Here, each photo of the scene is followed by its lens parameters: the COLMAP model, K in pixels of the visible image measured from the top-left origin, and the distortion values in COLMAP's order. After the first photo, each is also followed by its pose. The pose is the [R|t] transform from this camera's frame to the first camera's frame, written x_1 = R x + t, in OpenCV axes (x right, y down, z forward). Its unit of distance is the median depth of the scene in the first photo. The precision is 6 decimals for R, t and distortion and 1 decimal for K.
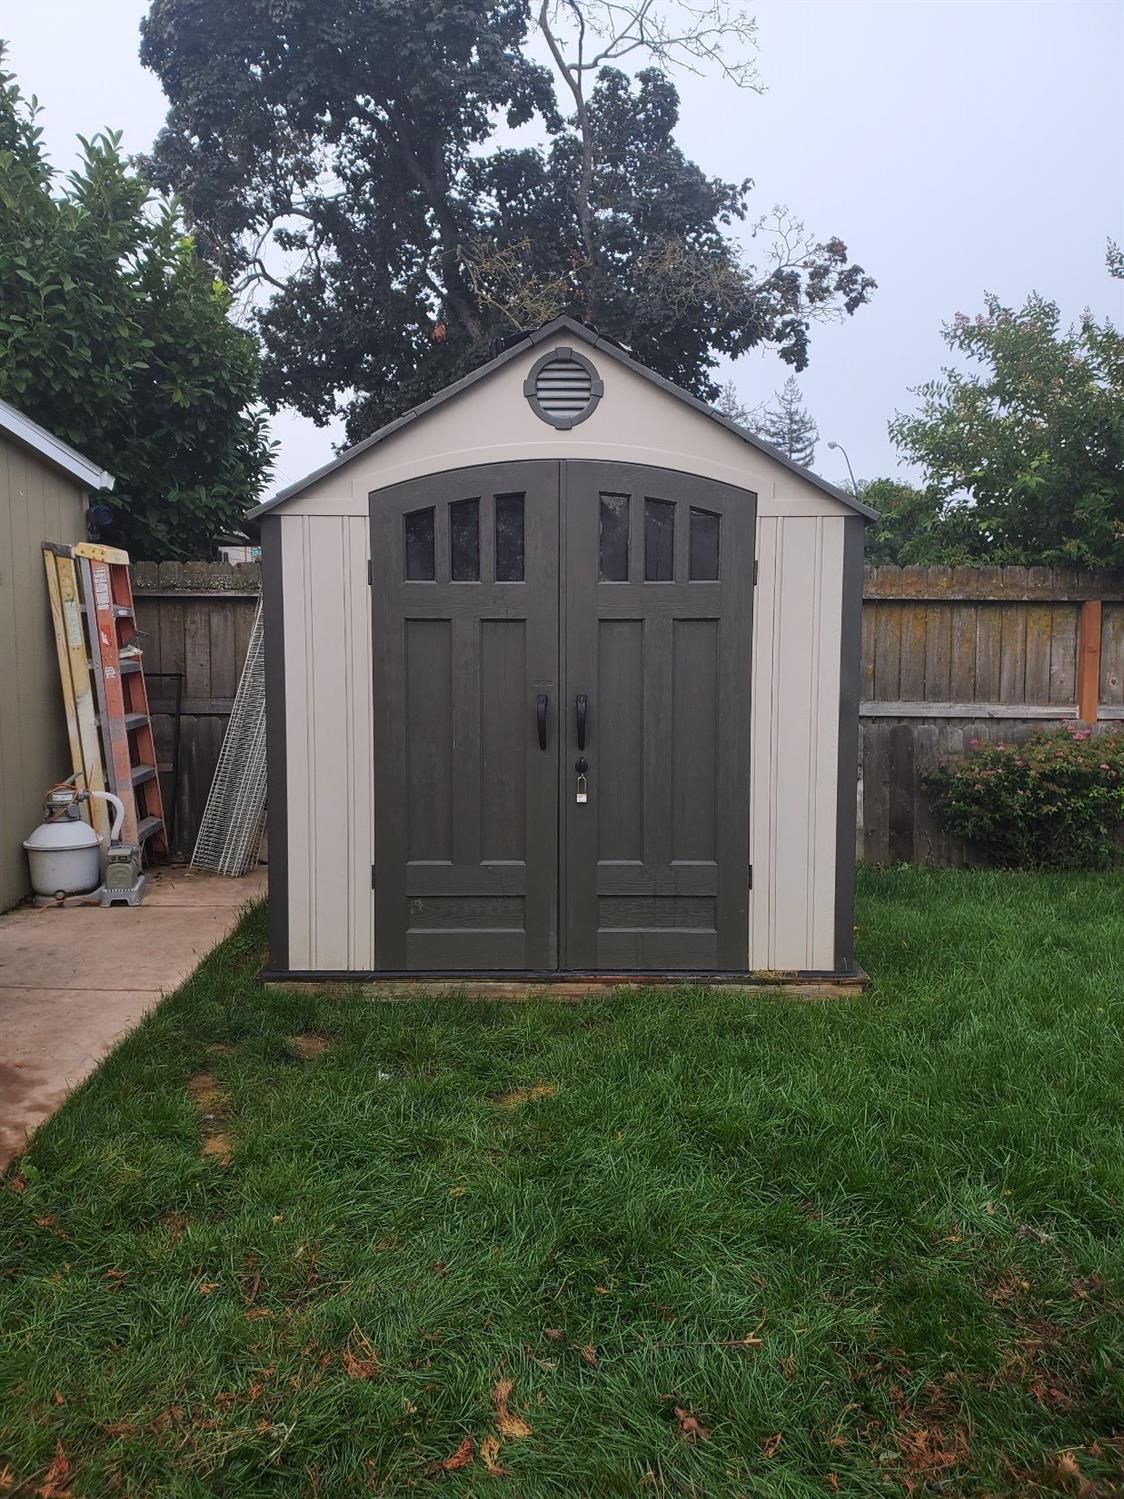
lens RADIAL K [[1160.7, 0, 562.3], [0, 1160.7, 746.6], [0, 0, 1]] dist [0.016400, 0.001083]
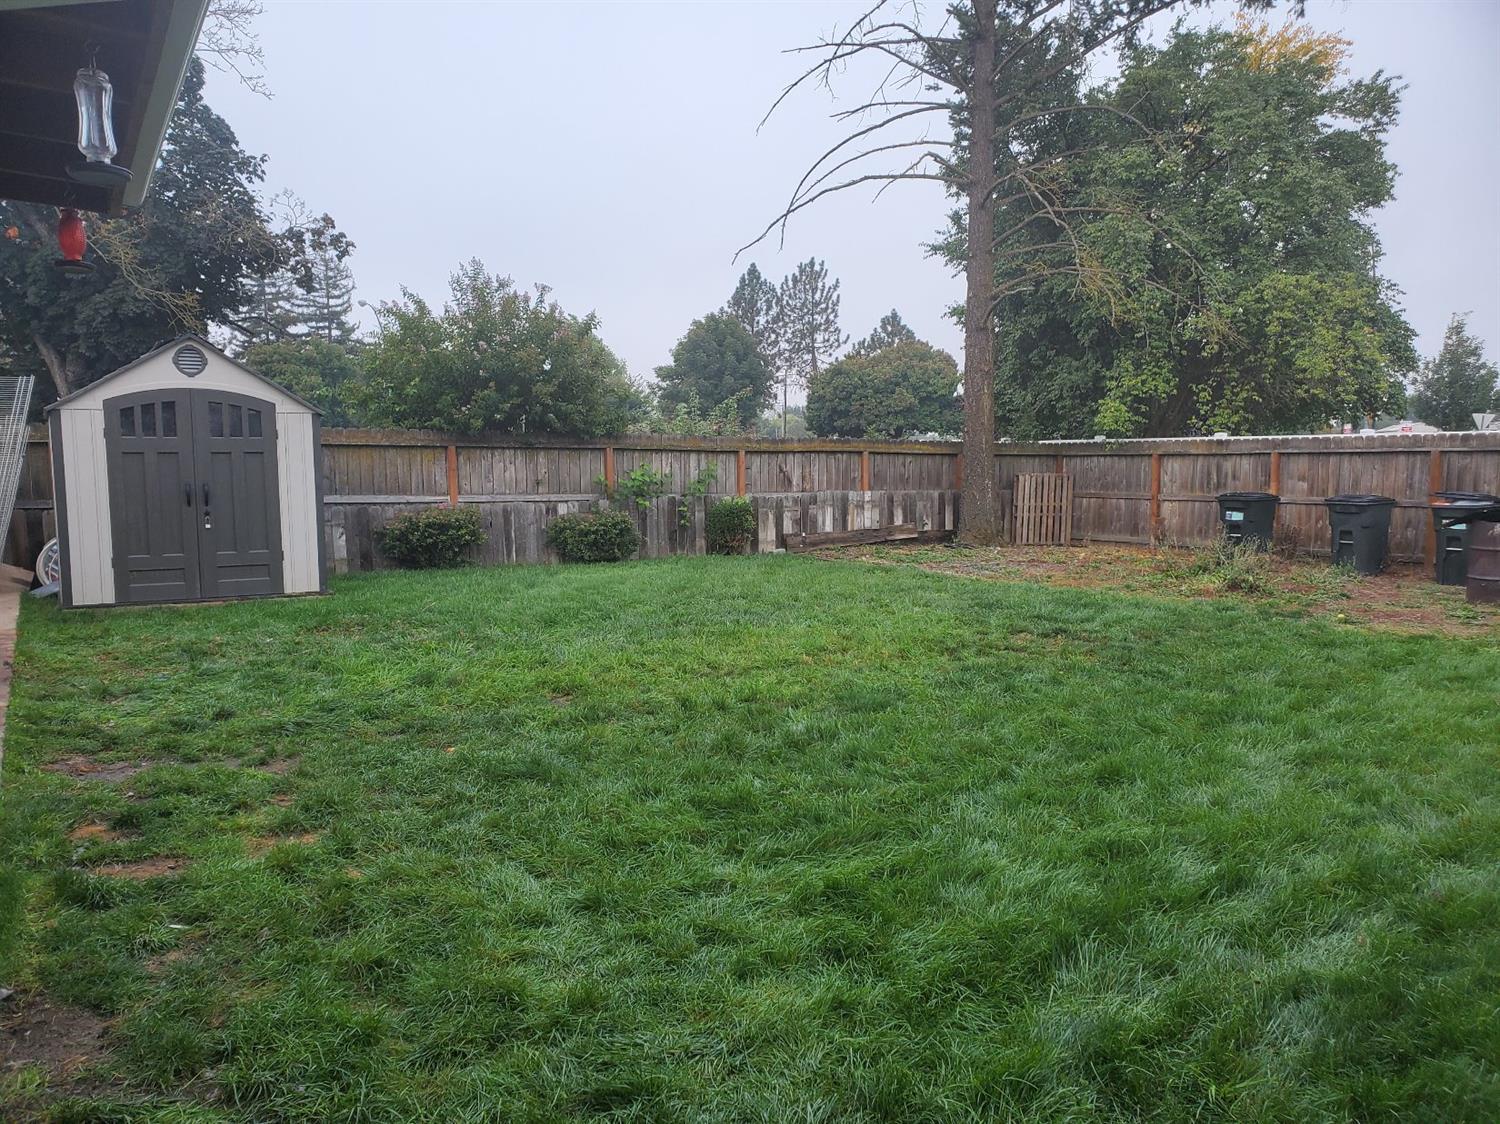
lens RADIAL K [[1161.4, 0, 728.3], [0, 1161.4, 585.2], [0, 0, 1]] dist [0.016400, 0.001083]
pose [[0.872311, -0.056487, 0.485678, -0.152279], [0.058120, 0.998241, 0.011713, 0.137465], [-0.485485, 0.018011, 0.874059, -1.129873]]
